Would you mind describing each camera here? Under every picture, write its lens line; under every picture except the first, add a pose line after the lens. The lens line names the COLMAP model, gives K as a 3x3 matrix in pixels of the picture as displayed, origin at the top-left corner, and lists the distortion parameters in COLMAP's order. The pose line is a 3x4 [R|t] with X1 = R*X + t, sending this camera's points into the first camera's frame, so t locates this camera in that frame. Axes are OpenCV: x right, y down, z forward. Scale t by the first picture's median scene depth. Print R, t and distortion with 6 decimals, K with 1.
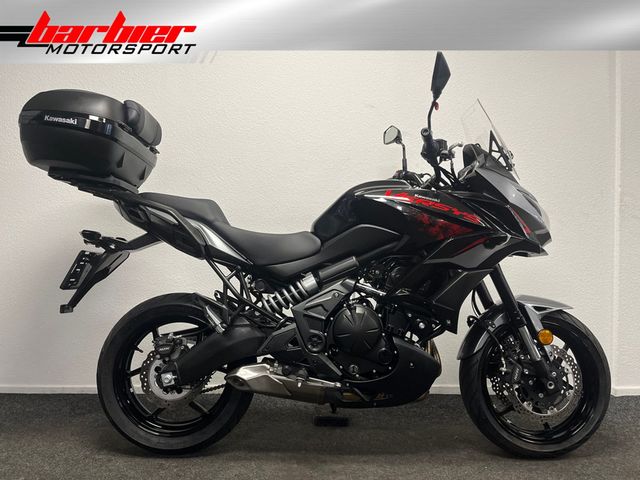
lens RADIAL K [[489.0, 0, 320.0], [0, 489.0, 240.0], [0, 0, 1]] dist [0.065154, -0.085814]
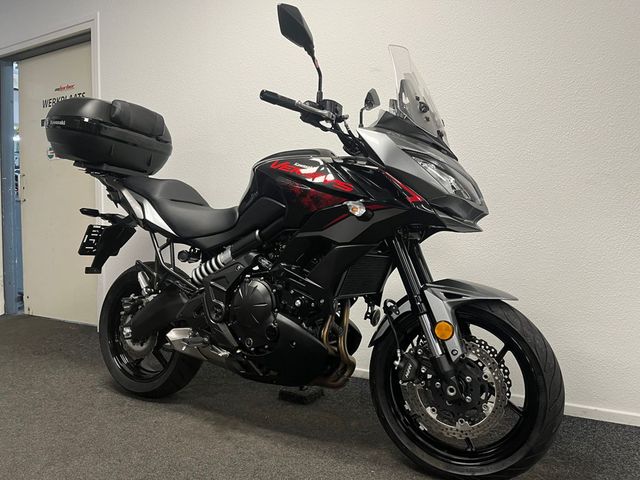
lens RADIAL K [[489.0, 0, 320.0], [0, 489.0, 240.0], [0, 0, 1]] dist [0.065154, -0.085814]
pose [[0.864605, 0.013279, -0.502276, 0.665100], [0.004197, 0.999425, 0.033646, 0.020672], [0.502434, -0.031199, 0.864053, 0.205541]]
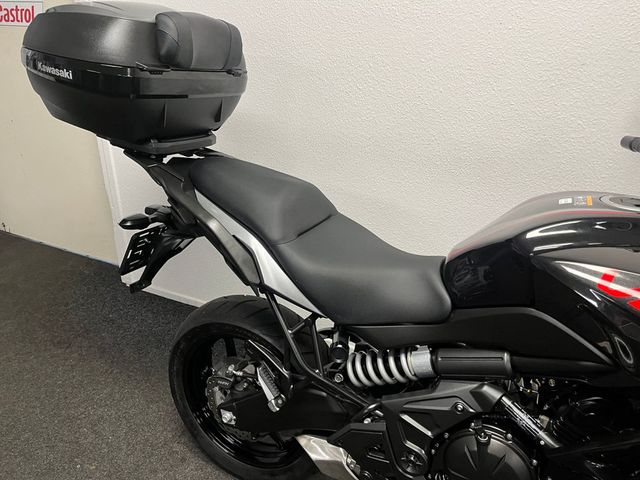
lens RADIAL K [[489.0, 0, 320.0], [0, 489.0, 240.0], [0, 0, 1]] dist [0.065154, -0.085814]
pose [[0.895301, 0.201478, -0.397295, 0.074763], [-0.018614, 0.908013, 0.418529, -0.293950], [0.445073, -0.367314, 0.816695, 0.511399]]
